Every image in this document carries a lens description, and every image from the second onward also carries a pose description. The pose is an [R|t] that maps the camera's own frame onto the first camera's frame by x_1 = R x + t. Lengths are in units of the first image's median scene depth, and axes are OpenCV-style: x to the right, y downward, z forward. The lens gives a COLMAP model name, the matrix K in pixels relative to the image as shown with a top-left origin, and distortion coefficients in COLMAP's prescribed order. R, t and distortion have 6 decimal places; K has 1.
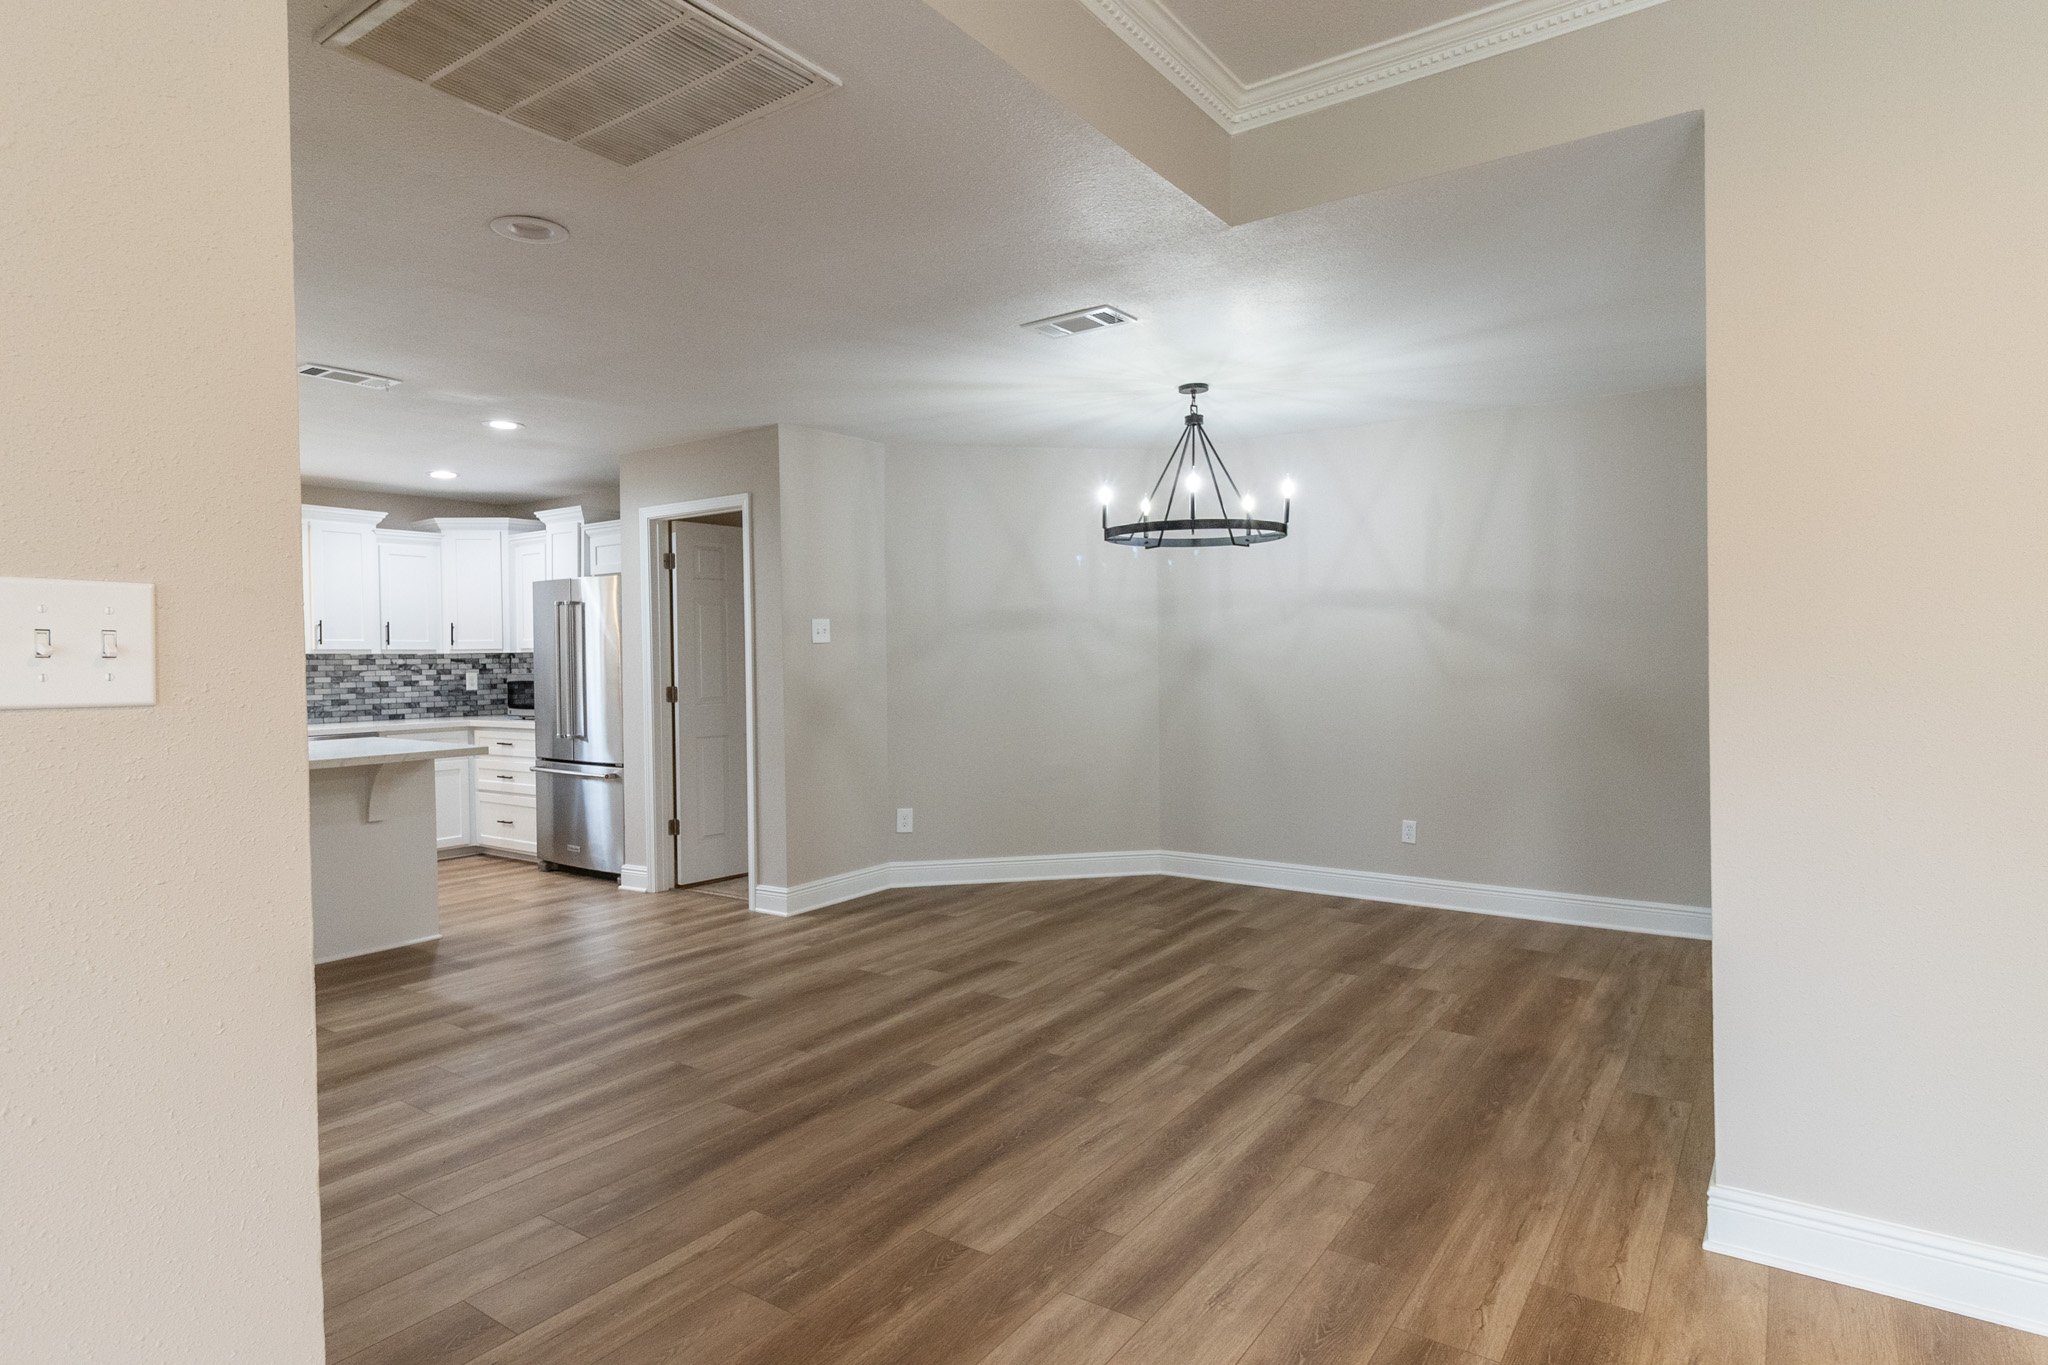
lens RADIAL K [[1101.6, 0, 1038.2], [0, 1101.6, 680.4], [0, 0, 1]] dist [0.000299, -0.000193]
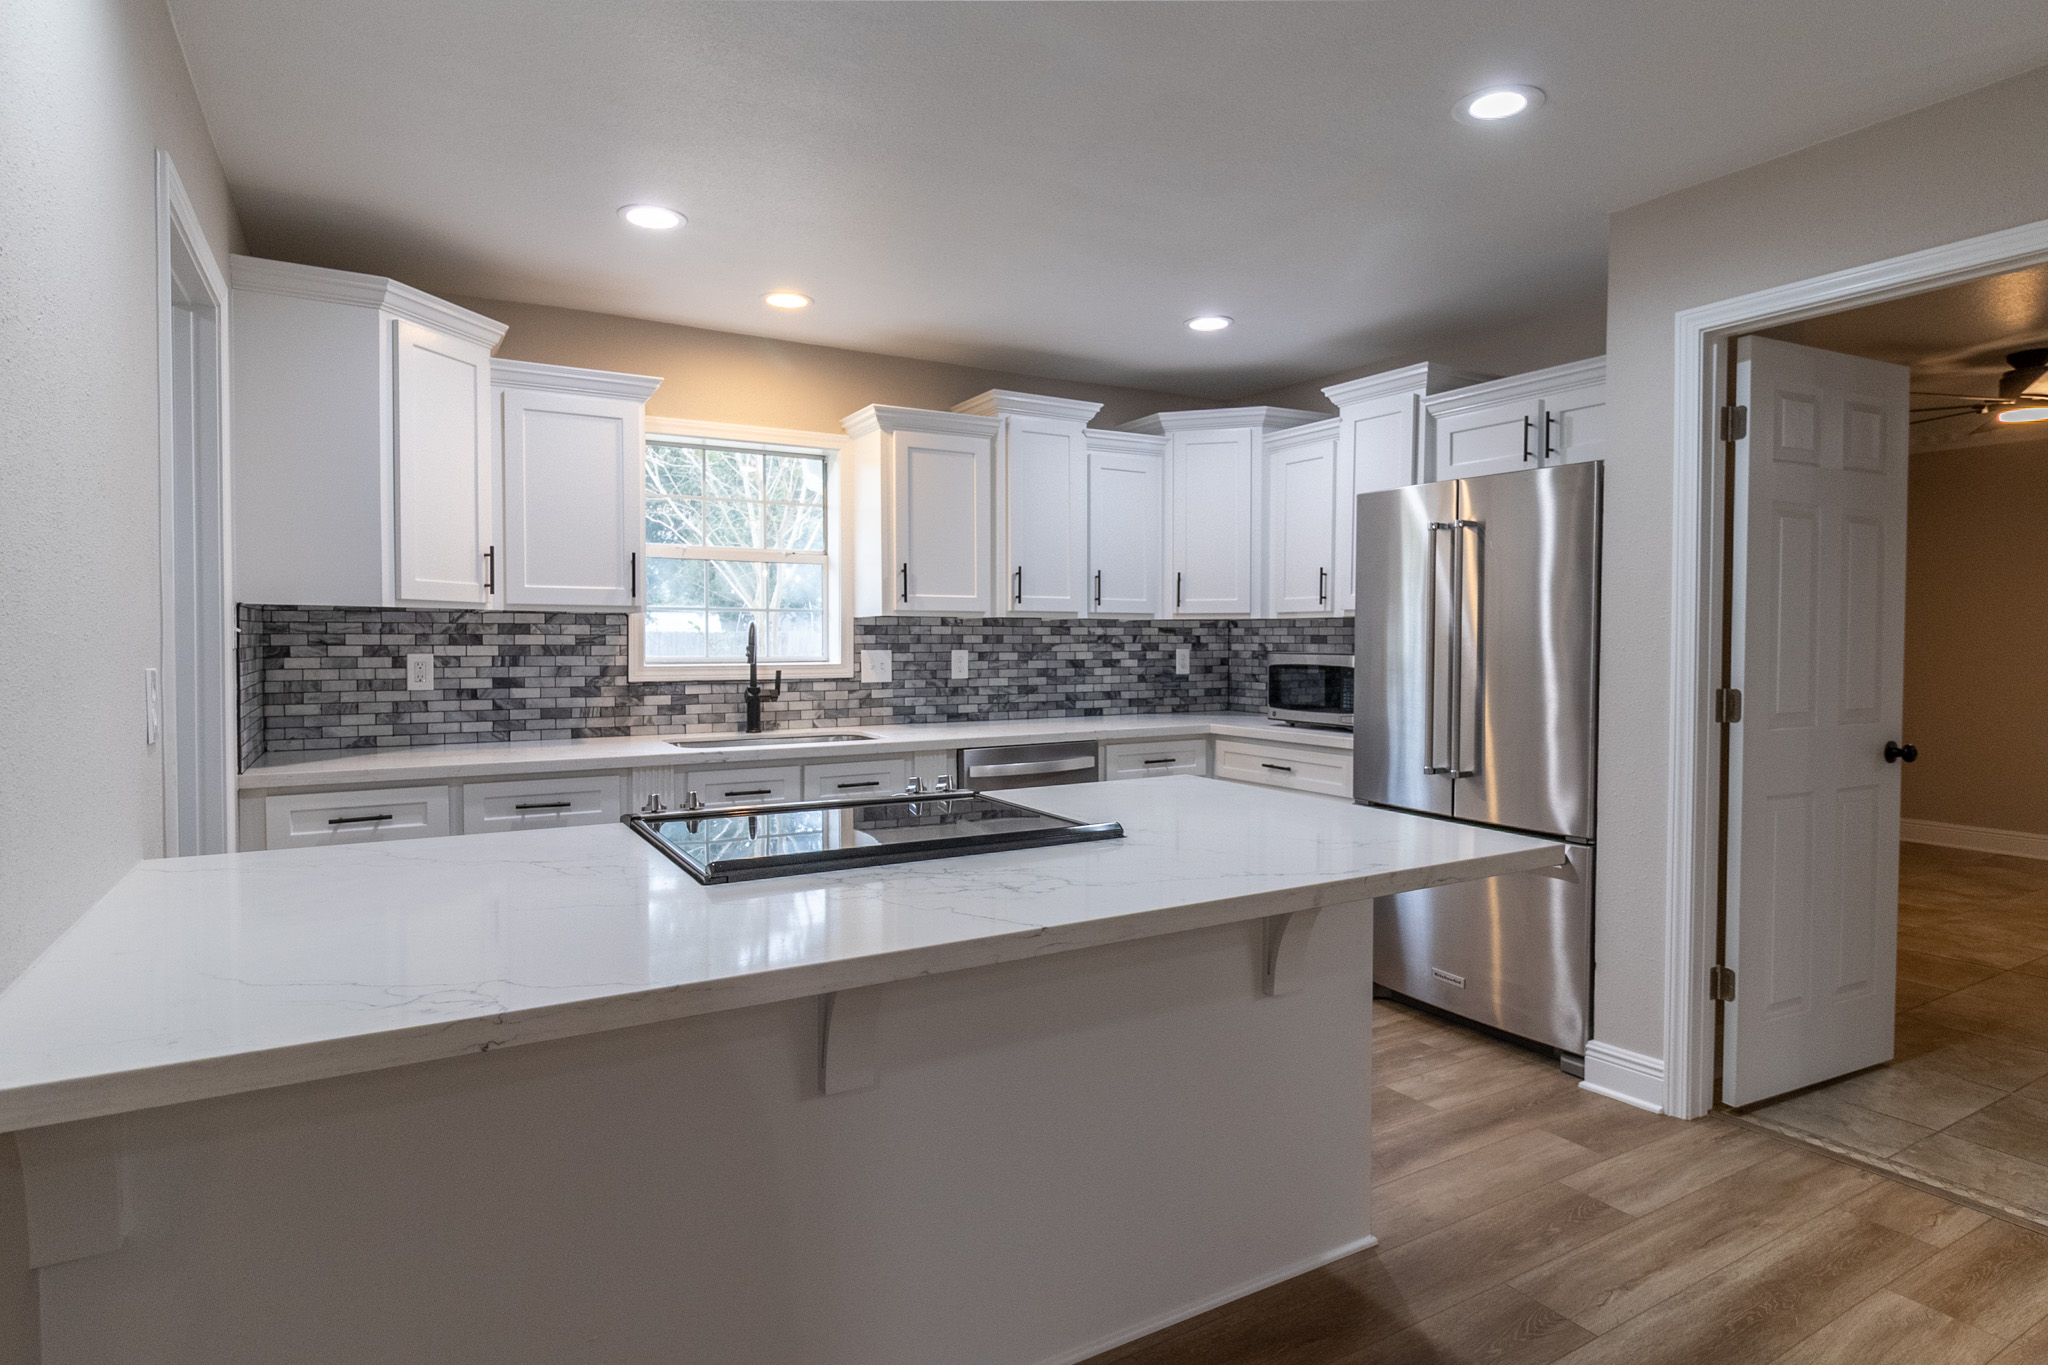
lens RADIAL K [[1099.7, 0, 1035.0], [0, 1099.7, 673.6], [0, 0, 1]] dist [0.000713, -0.000196]
pose [[0.908393, 0.027081, -0.417239, -0.408284], [-0.020529, 0.999586, 0.020182, -0.004487], [0.417613, -0.009768, 0.908573, 0.450975]]
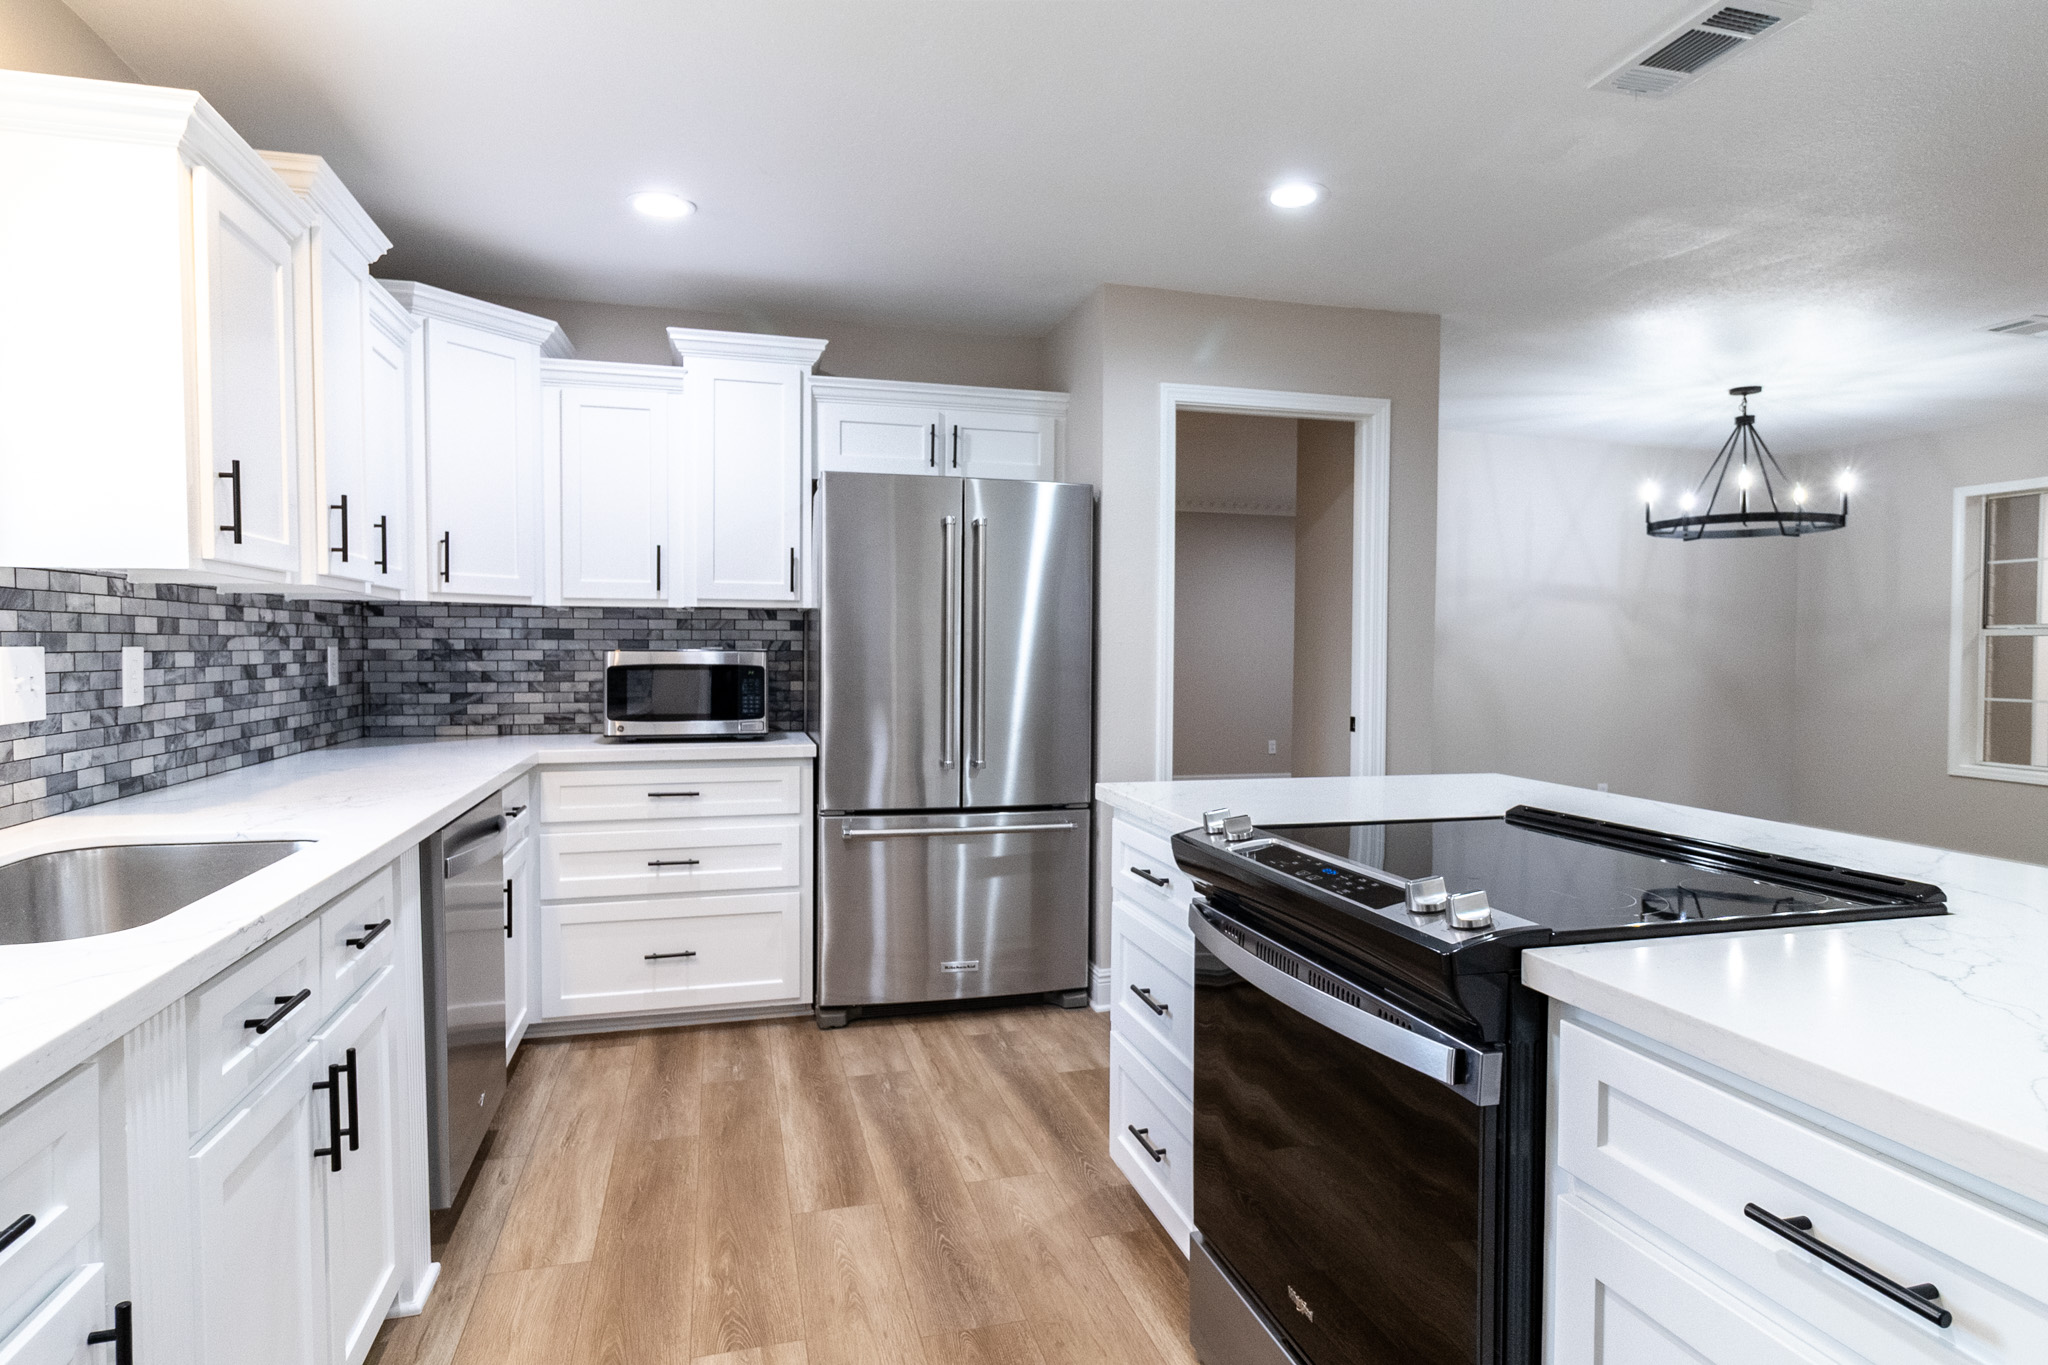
lens RADIAL K [[1101.6, 0, 1038.2], [0, 1101.6, 680.4], [0, 0, 1]] dist [0.000299, -0.000193]
pose [[0.637650, -0.007900, 0.770286, -0.874736], [0.002396, 0.999963, 0.008272, 0.004675], [-0.770323, -0.003428, 0.637645, 0.657620]]
